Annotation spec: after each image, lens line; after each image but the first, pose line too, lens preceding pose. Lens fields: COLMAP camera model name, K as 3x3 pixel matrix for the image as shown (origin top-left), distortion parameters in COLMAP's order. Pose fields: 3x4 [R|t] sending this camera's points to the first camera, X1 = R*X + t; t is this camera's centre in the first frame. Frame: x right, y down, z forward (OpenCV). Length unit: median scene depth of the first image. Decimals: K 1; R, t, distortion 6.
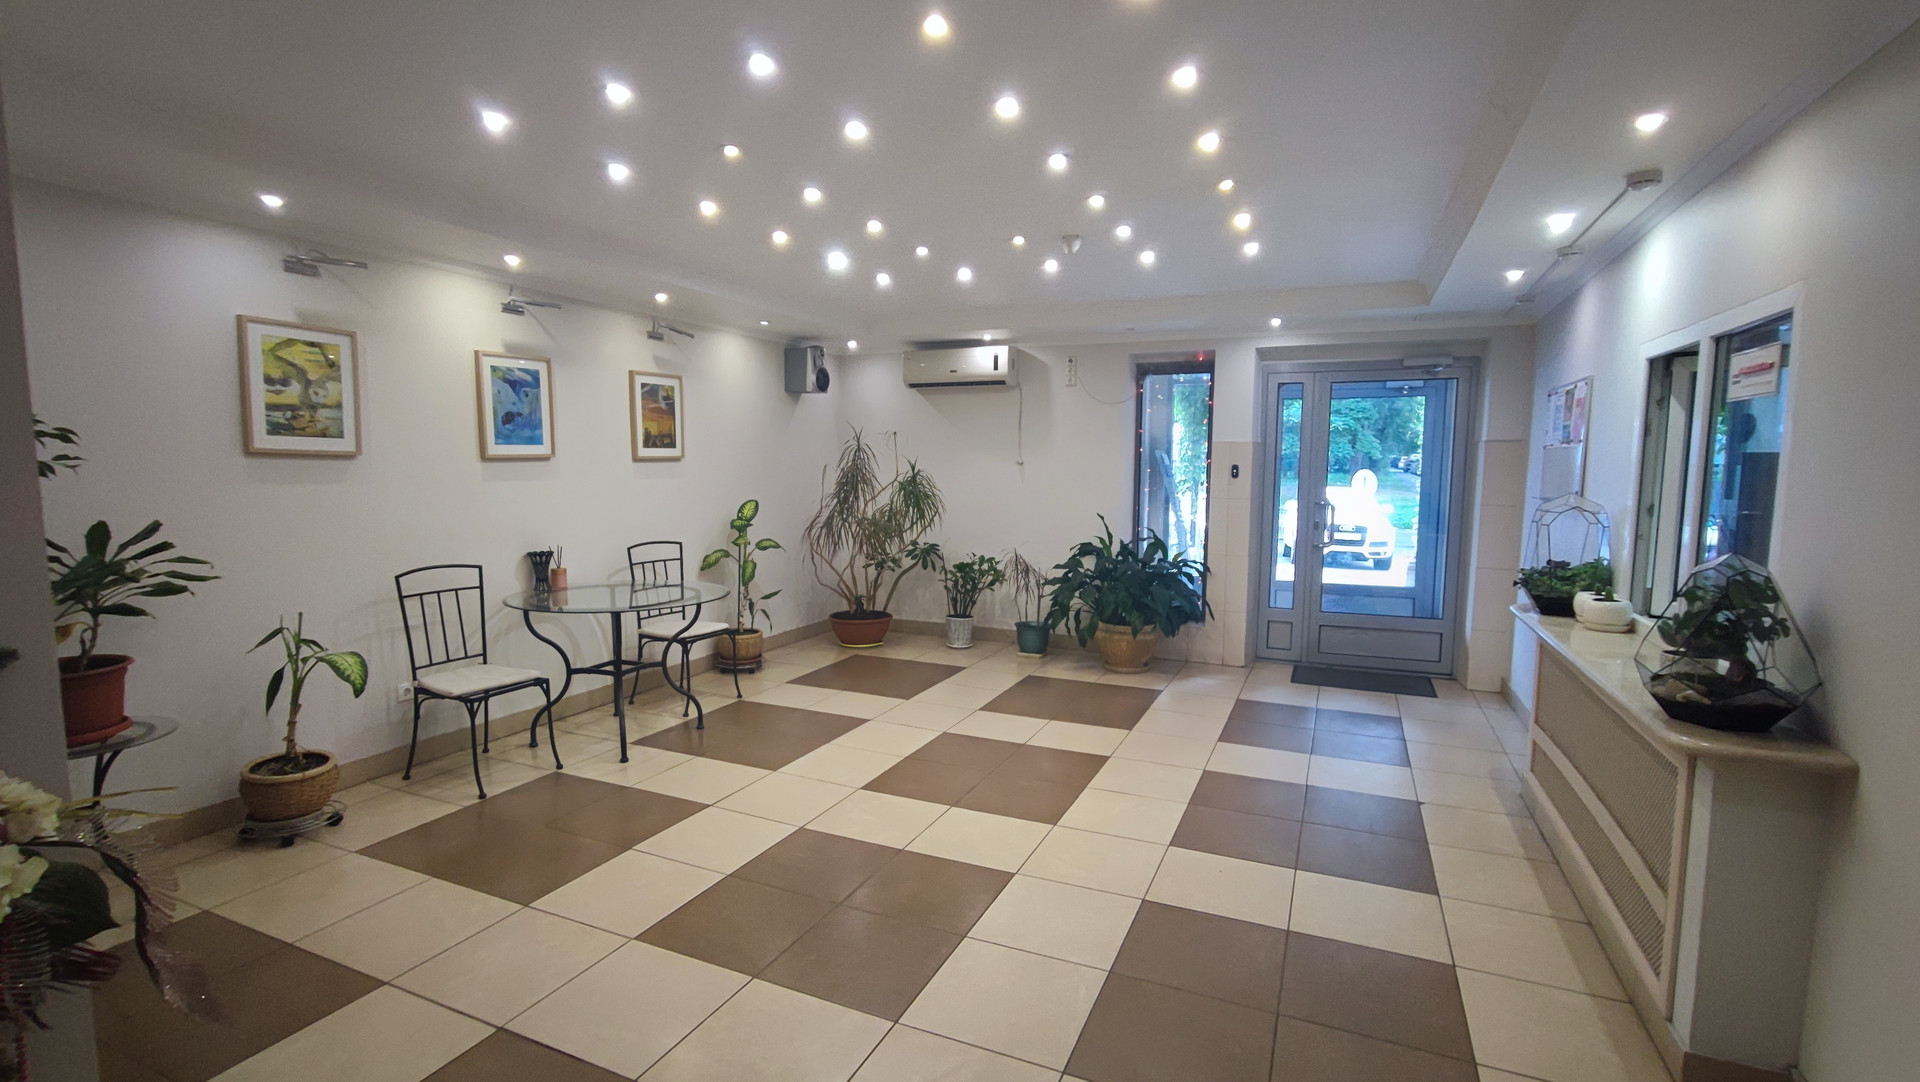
lens RADIAL K [[878.8, 0, 949.4], [0, 878.8, 538.9], [0, 0, 1]] dist [0.006074, 0.001135]
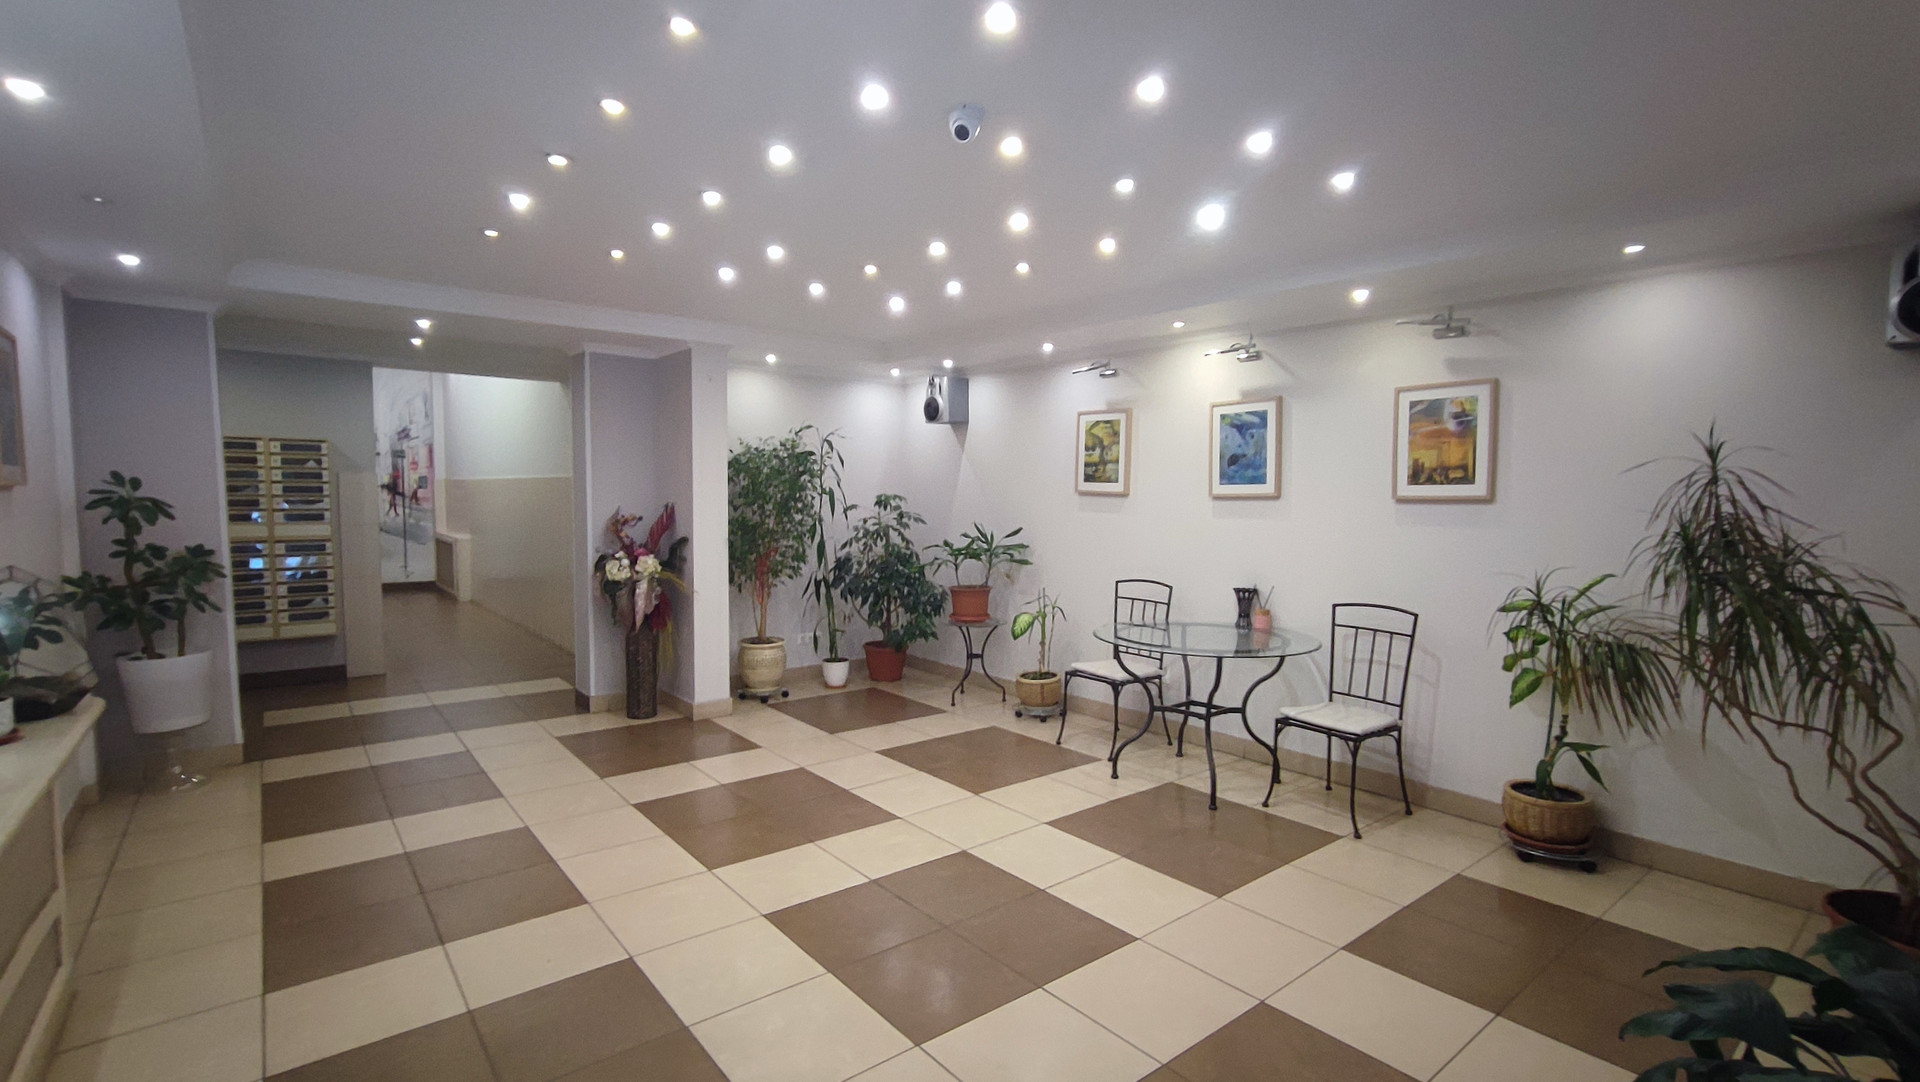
lens RADIAL K [[878.8, 0, 949.1], [0, 878.8, 551.5], [0, 0, 1]] dist [0.006074, 0.001135]
pose [[-0.445542, 0.058306, -0.893360, 0.624747], [-0.085474, 0.990548, 0.107277, -0.112191], [0.891171, 0.124155, -0.436348, 1.173887]]
